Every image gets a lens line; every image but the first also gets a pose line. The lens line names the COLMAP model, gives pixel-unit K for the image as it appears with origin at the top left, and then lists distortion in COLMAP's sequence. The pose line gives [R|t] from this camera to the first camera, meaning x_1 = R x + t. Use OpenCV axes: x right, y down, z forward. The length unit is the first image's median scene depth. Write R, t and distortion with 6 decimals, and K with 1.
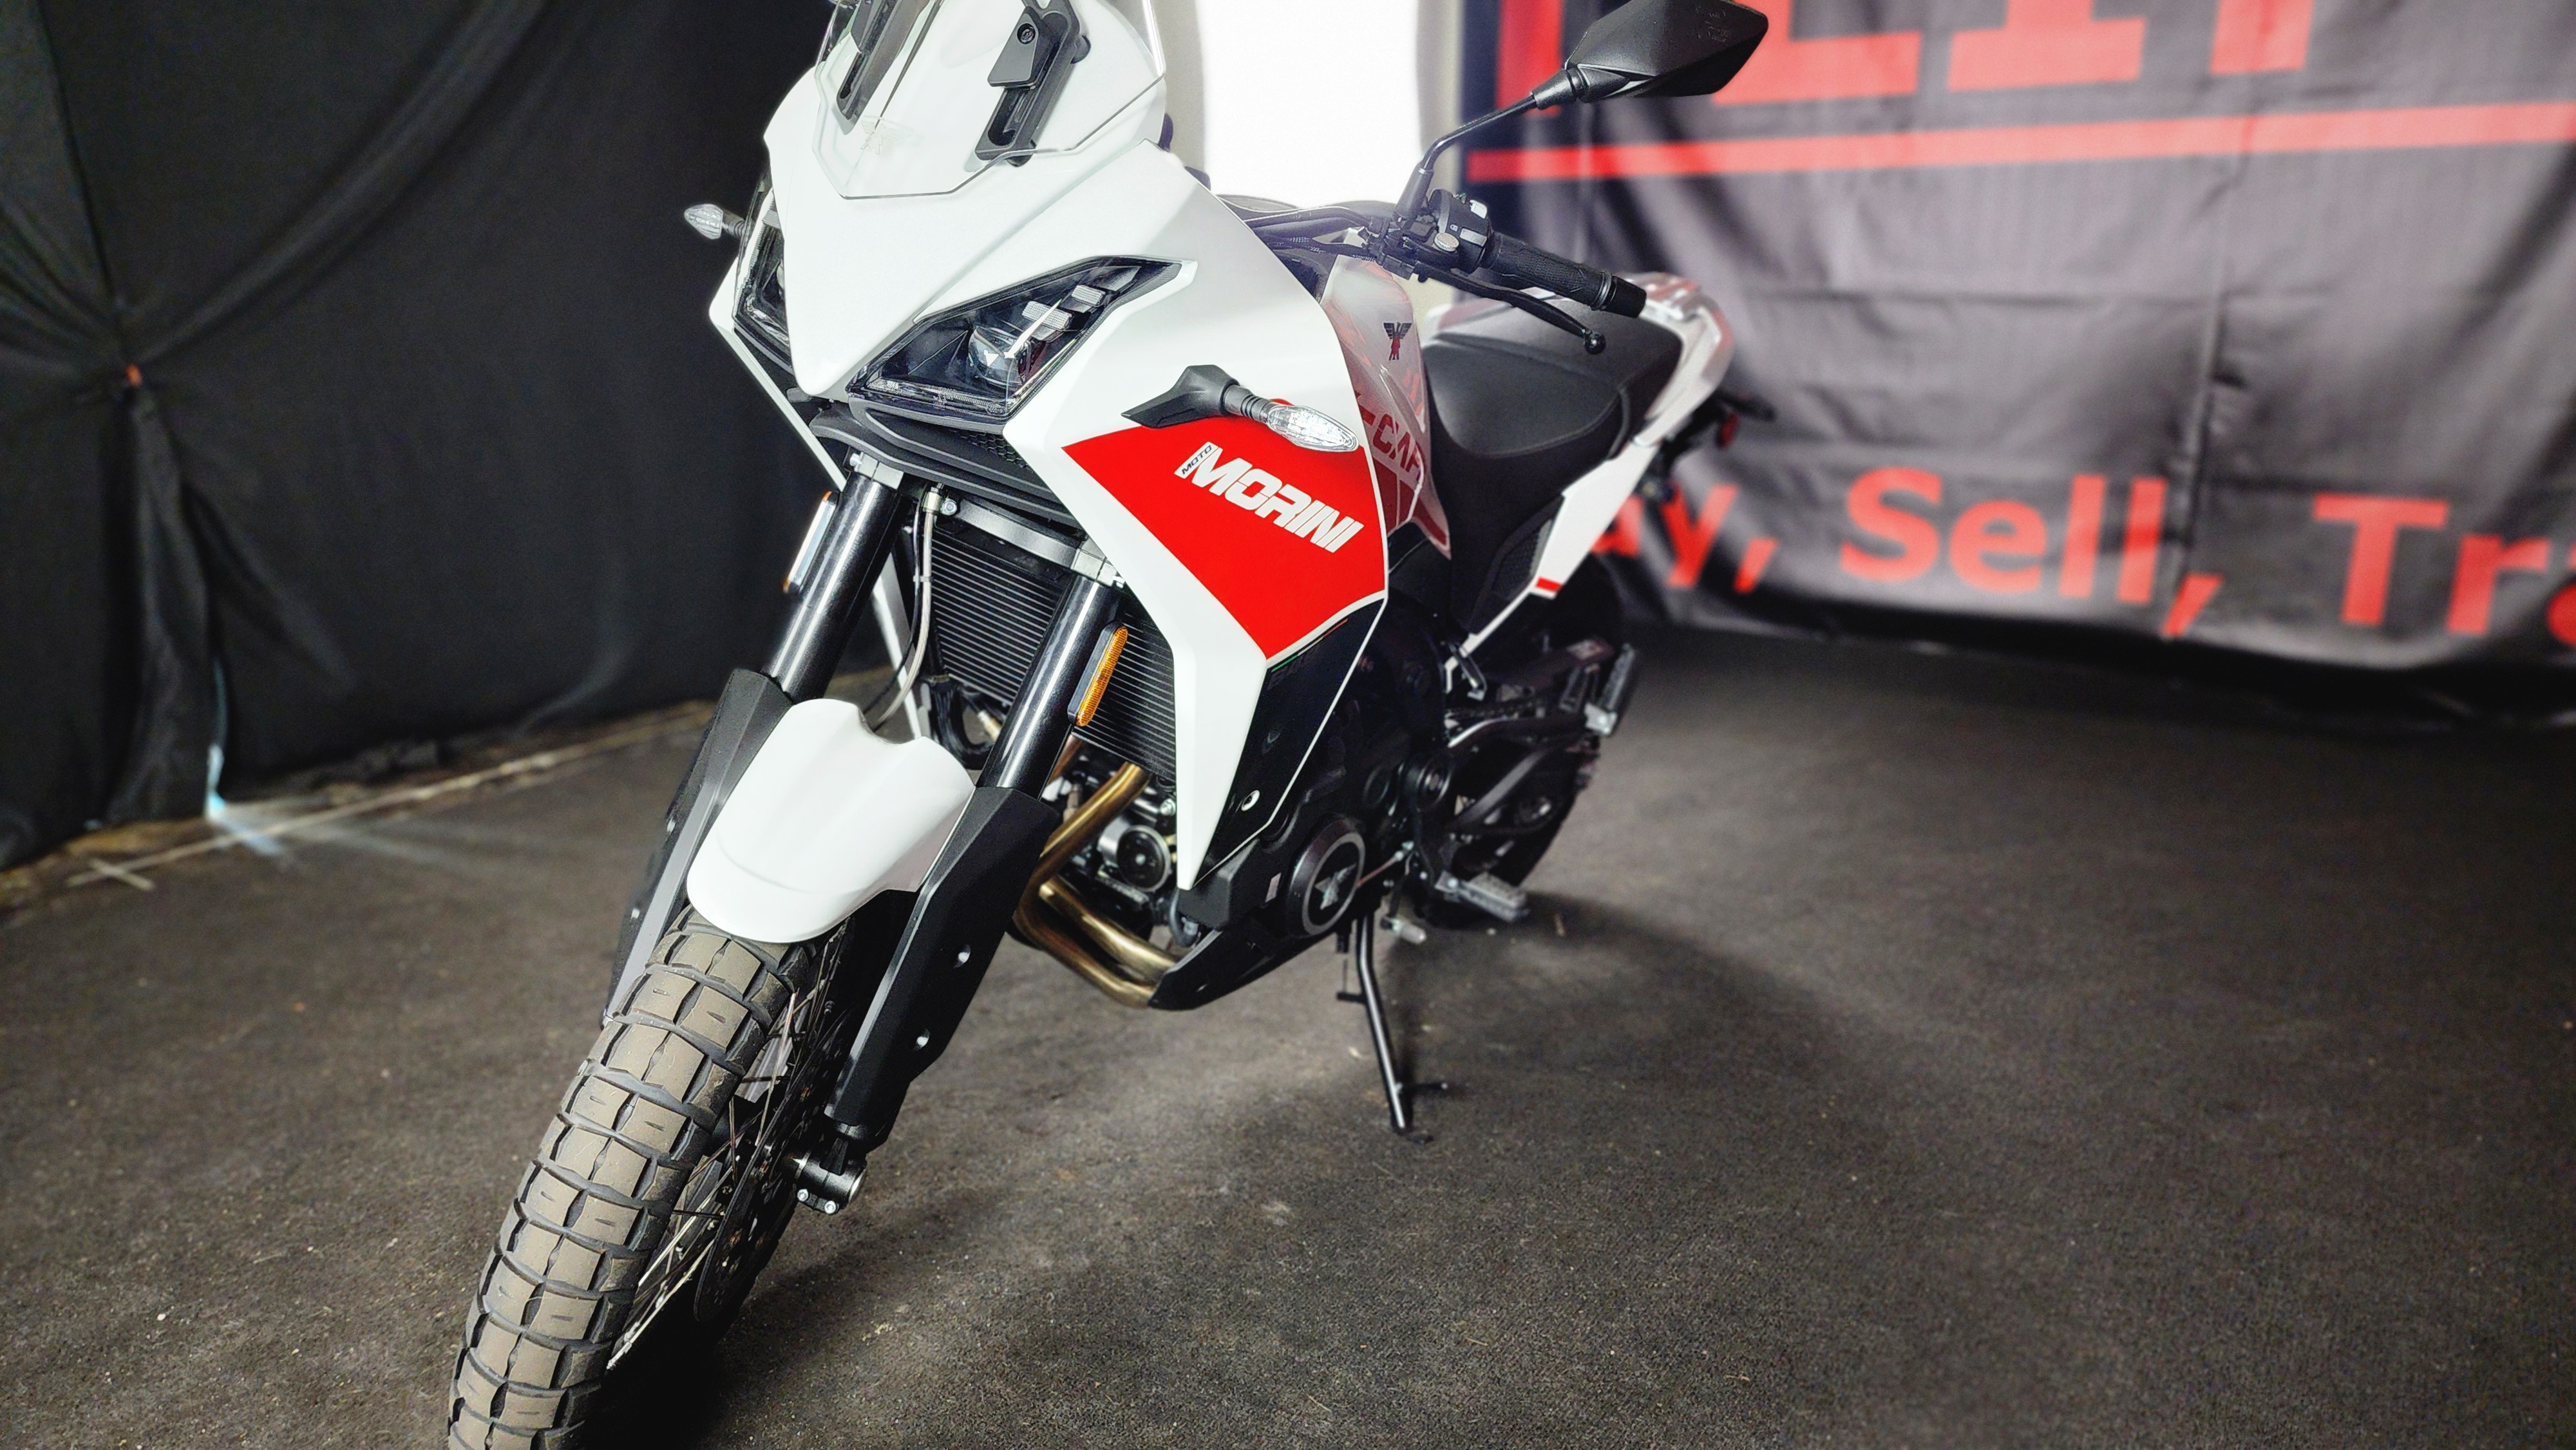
lens RADIAL K [[1700.5, 0, 1273.3], [0, 1700.5, 734.8], [0, 0, 1]] dist [0.097063, -0.090480]
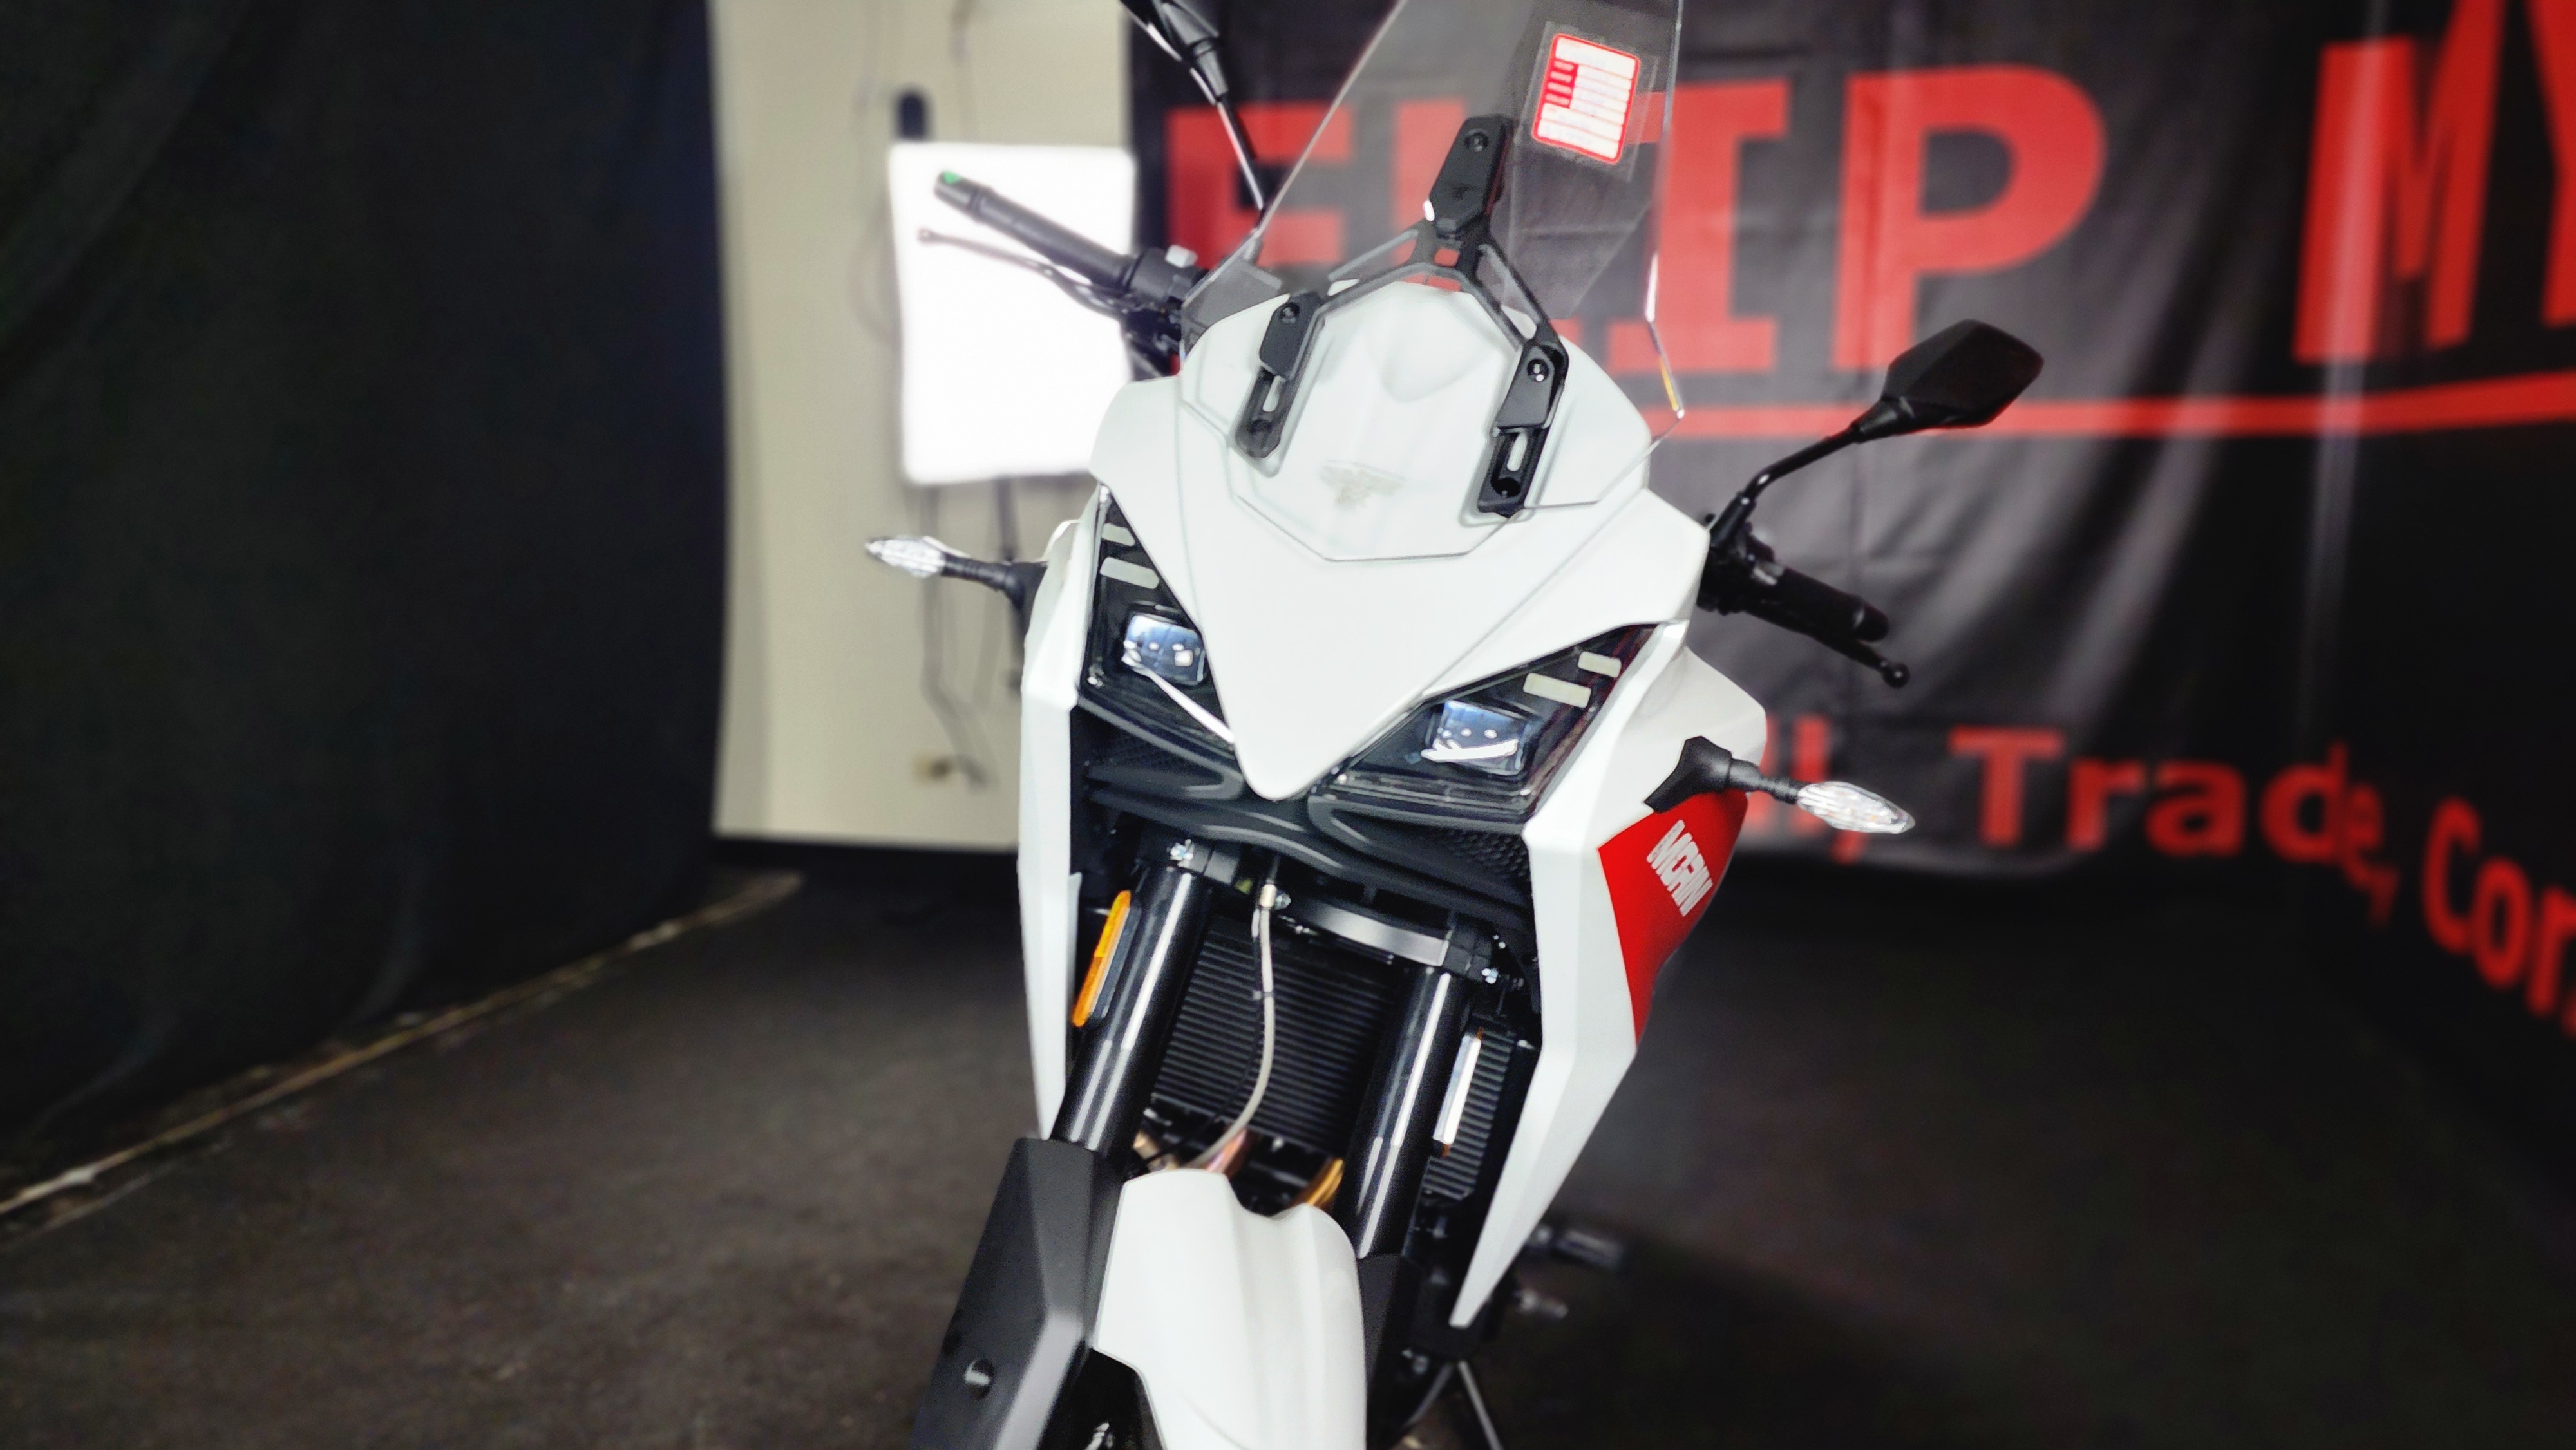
lens RADIAL K [[1723.3, 0, 1288.0], [0, 1723.3, 725.0], [0, 0, 1]] dist [0.072122, -0.069248]
pose [[0.939500, -0.040602, 0.340134, -0.456885], [0.083746, 0.990044, -0.113136, -0.122528], [-0.332154, 0.134776, 0.933547, 0.224771]]
